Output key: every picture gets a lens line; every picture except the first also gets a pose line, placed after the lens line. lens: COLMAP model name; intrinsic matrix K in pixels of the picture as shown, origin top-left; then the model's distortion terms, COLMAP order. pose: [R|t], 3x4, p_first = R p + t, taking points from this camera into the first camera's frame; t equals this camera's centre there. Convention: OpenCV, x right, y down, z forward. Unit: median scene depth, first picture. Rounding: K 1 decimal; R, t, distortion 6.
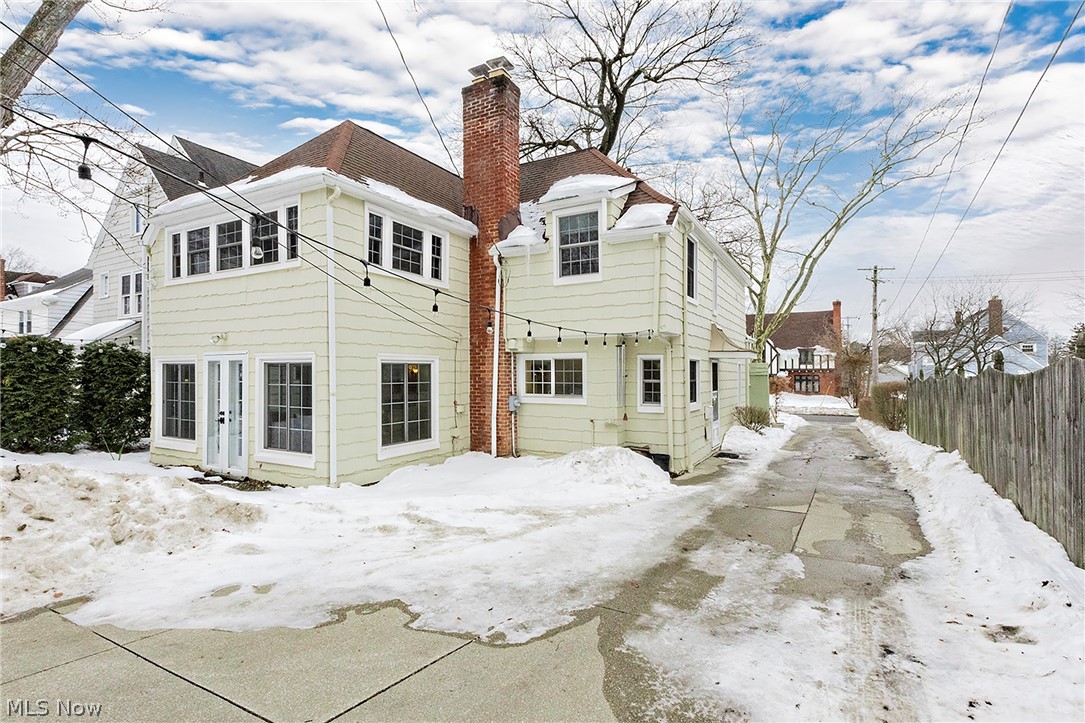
lens RADIAL K [[505.9, 0, 542.5], [0, 505.9, 361.5], [0, 0, 1]] dist [0.001417, 0.000422]
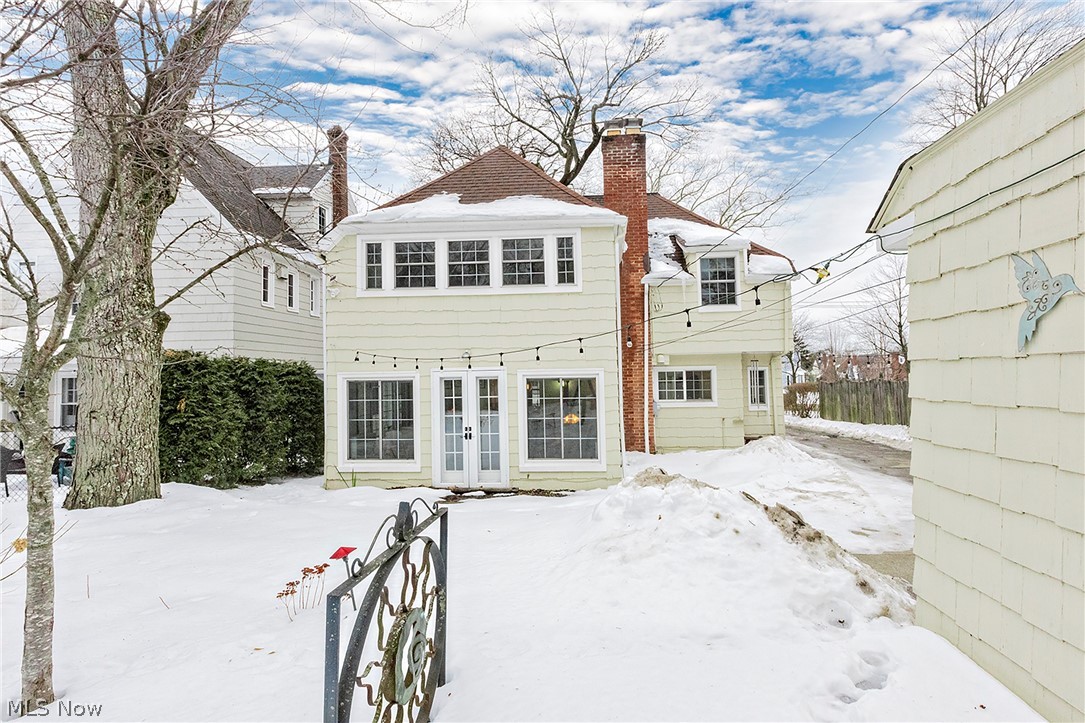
lens RADIAL K [[503.5, 0, 544.3], [0, 503.5, 345.4], [0, 0, 1]] dist [-0.001721, 0.016477]
pose [[0.919112, 0.008179, 0.393911, -0.794870], [0.007944, 0.999197, -0.039281, -0.021250], [-0.393916, 0.039232, 0.918309, 0.010944]]
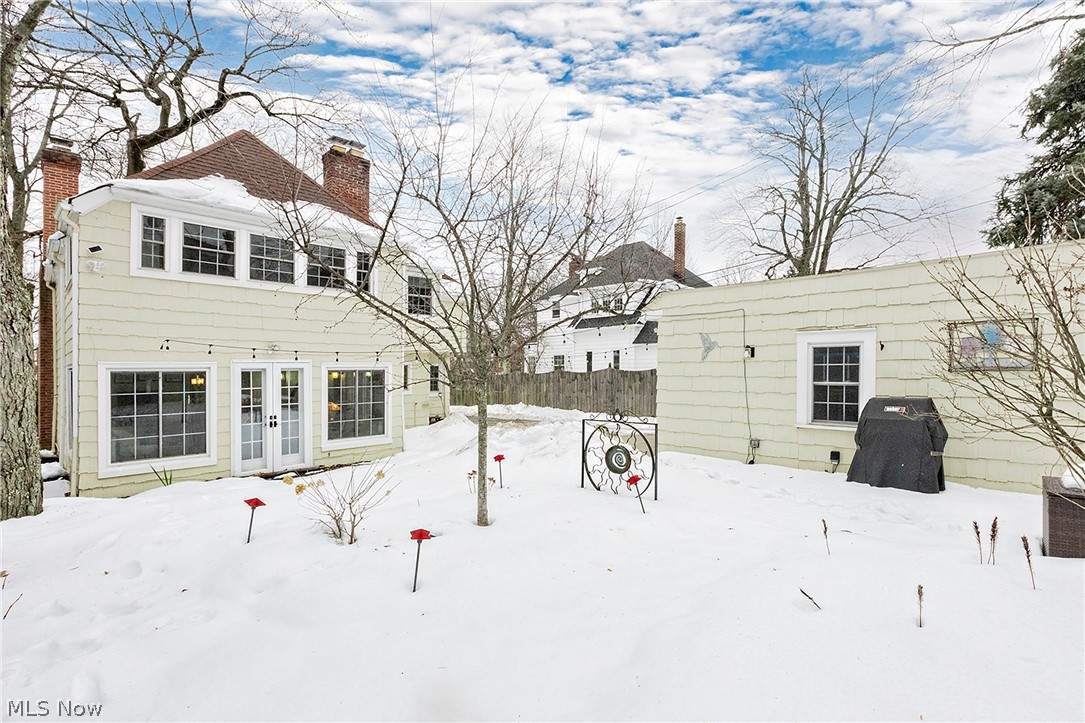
lens RADIAL K [[505.9, 0, 542.5], [0, 505.9, 361.5], [0, 0, 1]] dist [0.001417, 0.000422]
pose [[0.303845, 0.007210, 0.952694, -1.319396], [-0.013804, 0.999900, -0.003165, -0.018197], [-0.952622, -0.012190, 0.303914, 0.121124]]
